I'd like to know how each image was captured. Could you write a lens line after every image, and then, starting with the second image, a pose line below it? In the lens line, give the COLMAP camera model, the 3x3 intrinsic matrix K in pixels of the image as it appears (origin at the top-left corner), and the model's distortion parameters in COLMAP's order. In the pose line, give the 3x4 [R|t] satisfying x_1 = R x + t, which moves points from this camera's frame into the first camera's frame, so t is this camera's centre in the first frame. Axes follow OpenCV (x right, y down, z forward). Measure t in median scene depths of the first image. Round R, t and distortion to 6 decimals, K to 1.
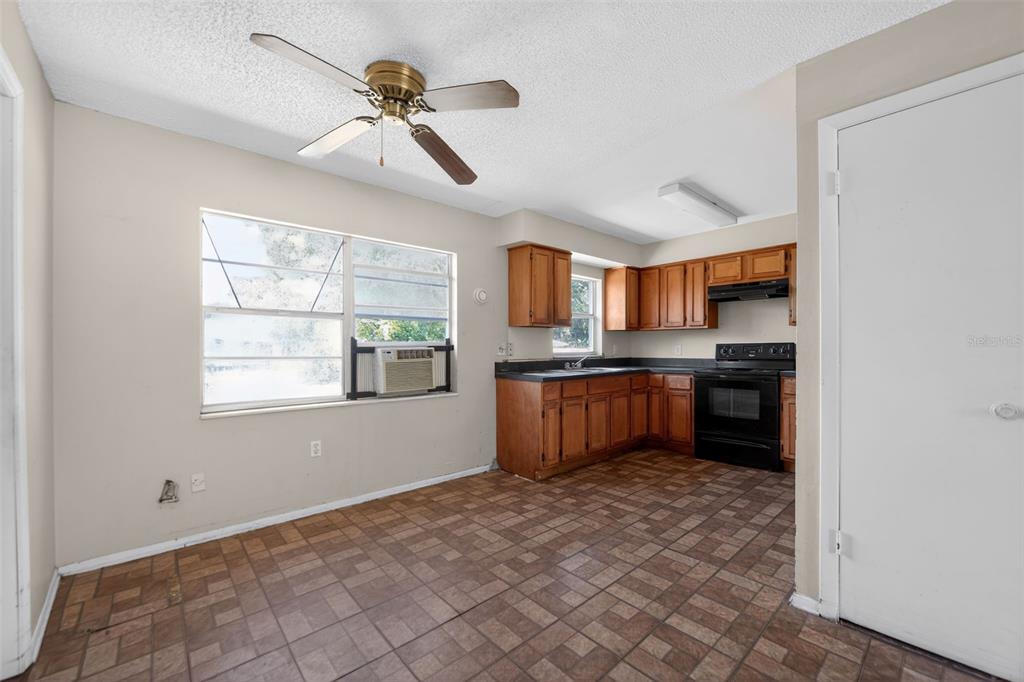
lens RADIAL K [[407.6, 0, 512.4], [0, 407.6, 348.1], [0, 0, 1]] dist [-0.016924, 0.000463]
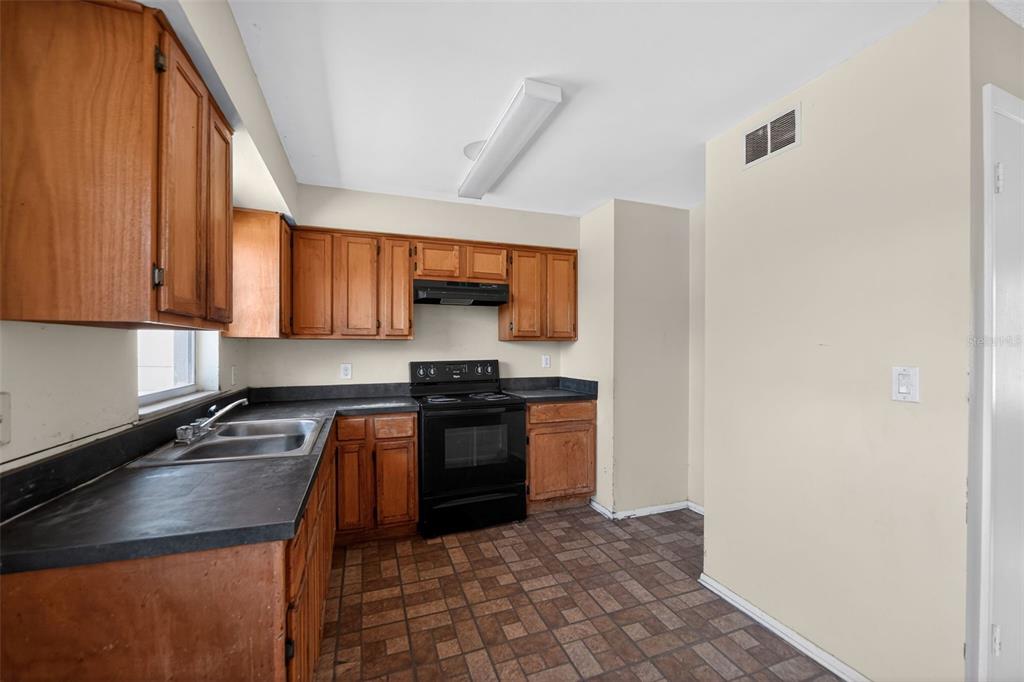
lens RADIAL K [[407.6, 0, 513.1], [0, 407.6, 350.3], [0, 0, 1]] dist [-0.016924, 0.000463]
pose [[0.369112, -0.001894, 0.929383, -0.121017], [0.003314, 0.999994, 0.000721, -0.040400], [-0.929379, 0.002814, 0.369116, 0.760881]]
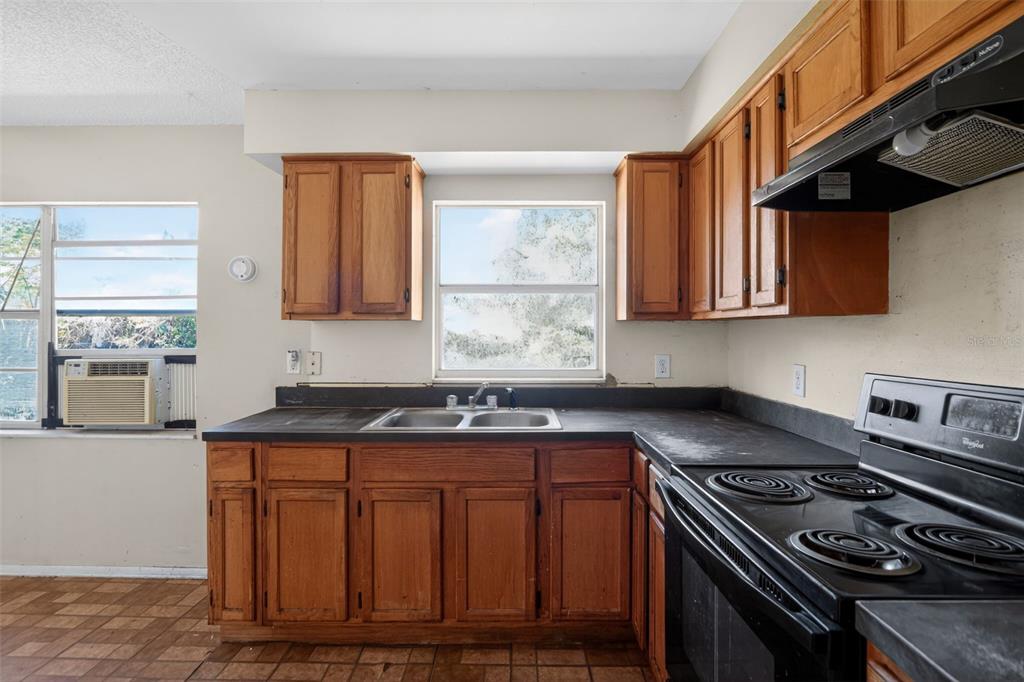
lens RADIAL K [[498.2, 0, 512.4], [0, 498.2, 326.8], [0, 0, 1]] dist [-0.012314, 0.003012]
pose [[0.737559, -0.000198, -0.675282, 0.731154], [-0.005641, 0.999963, -0.006453, -0.048731], [0.675259, 0.008569, 0.737531, 0.812226]]
